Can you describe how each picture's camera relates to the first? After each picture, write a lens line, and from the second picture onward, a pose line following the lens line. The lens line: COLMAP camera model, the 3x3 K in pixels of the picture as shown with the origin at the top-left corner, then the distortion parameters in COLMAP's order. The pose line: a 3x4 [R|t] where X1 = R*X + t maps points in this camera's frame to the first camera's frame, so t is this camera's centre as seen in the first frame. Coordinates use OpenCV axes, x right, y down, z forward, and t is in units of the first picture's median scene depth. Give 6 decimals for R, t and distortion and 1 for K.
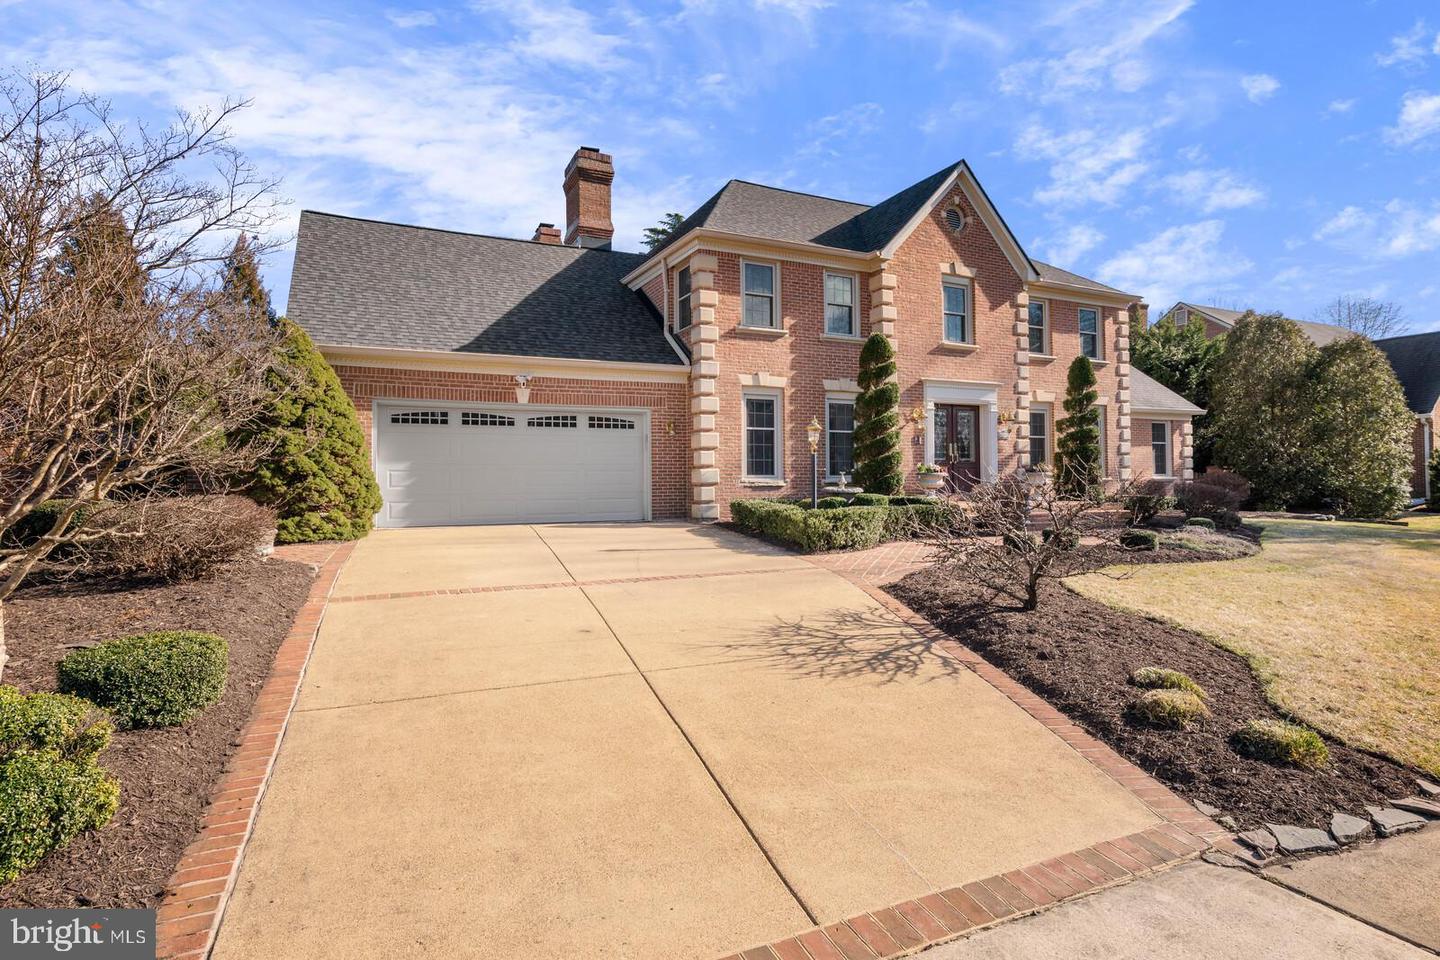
lens RADIAL K [[752.2, 0, 719.3], [0, 752.2, 466.8], [0, 0, 1]] dist [-0.001428, -0.000047]
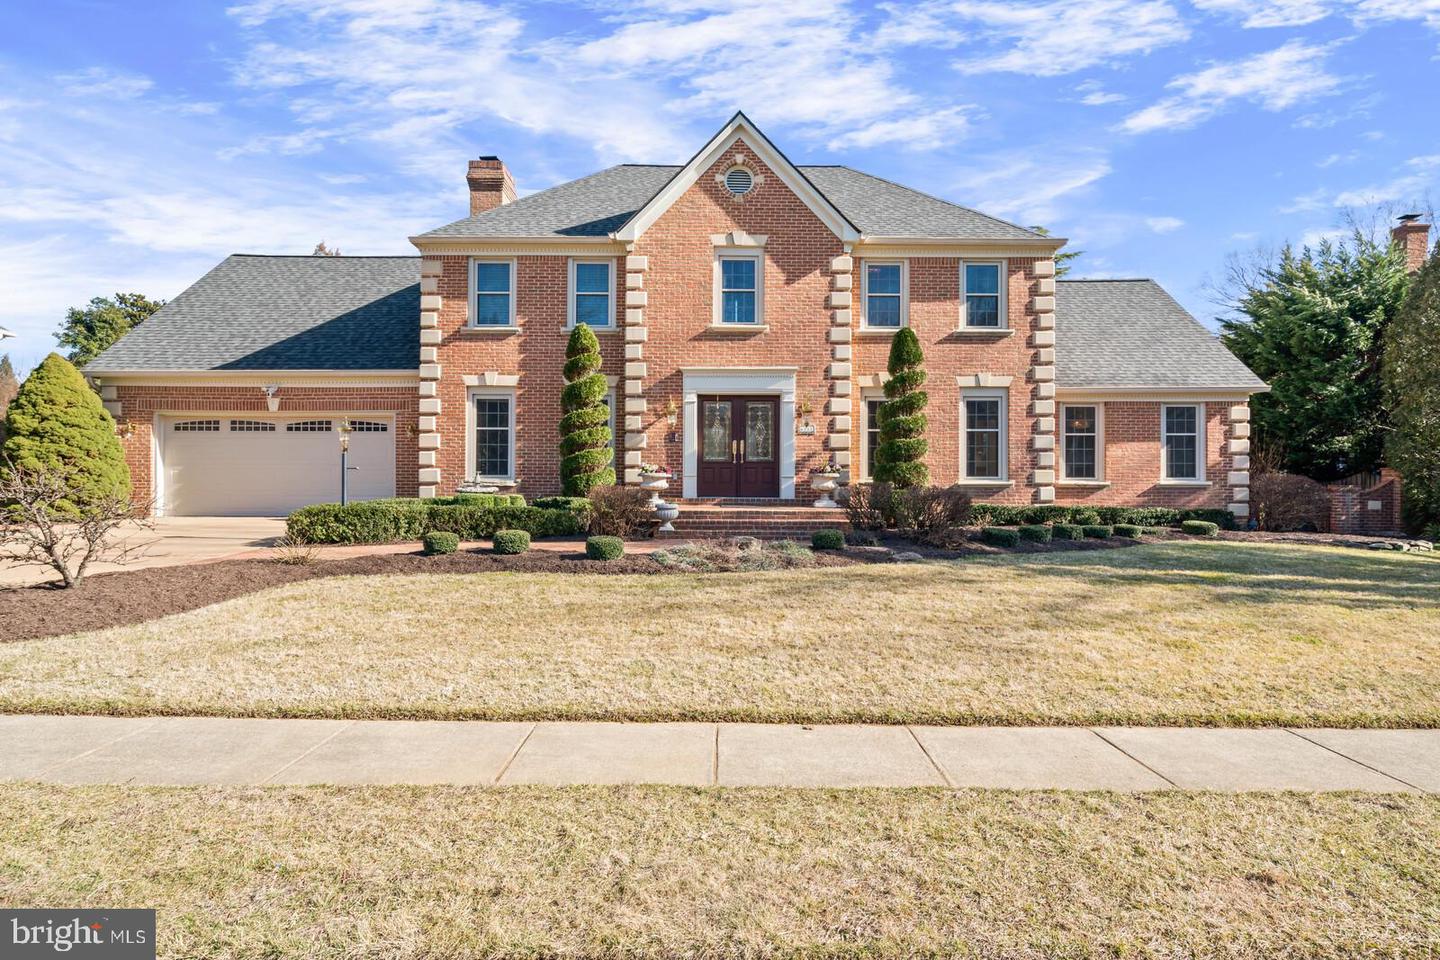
lens RADIAL K [[839.8, 0, 719.3], [0, 839.8, 487.0], [0, 0, 1]] dist [0.013609, -0.000768]
pose [[0.899148, 0.009019, -0.437552, 0.778766], [-0.001114, 0.999832, 0.018321, 0.005918], [0.437643, -0.015986, 0.899007, 0.120754]]
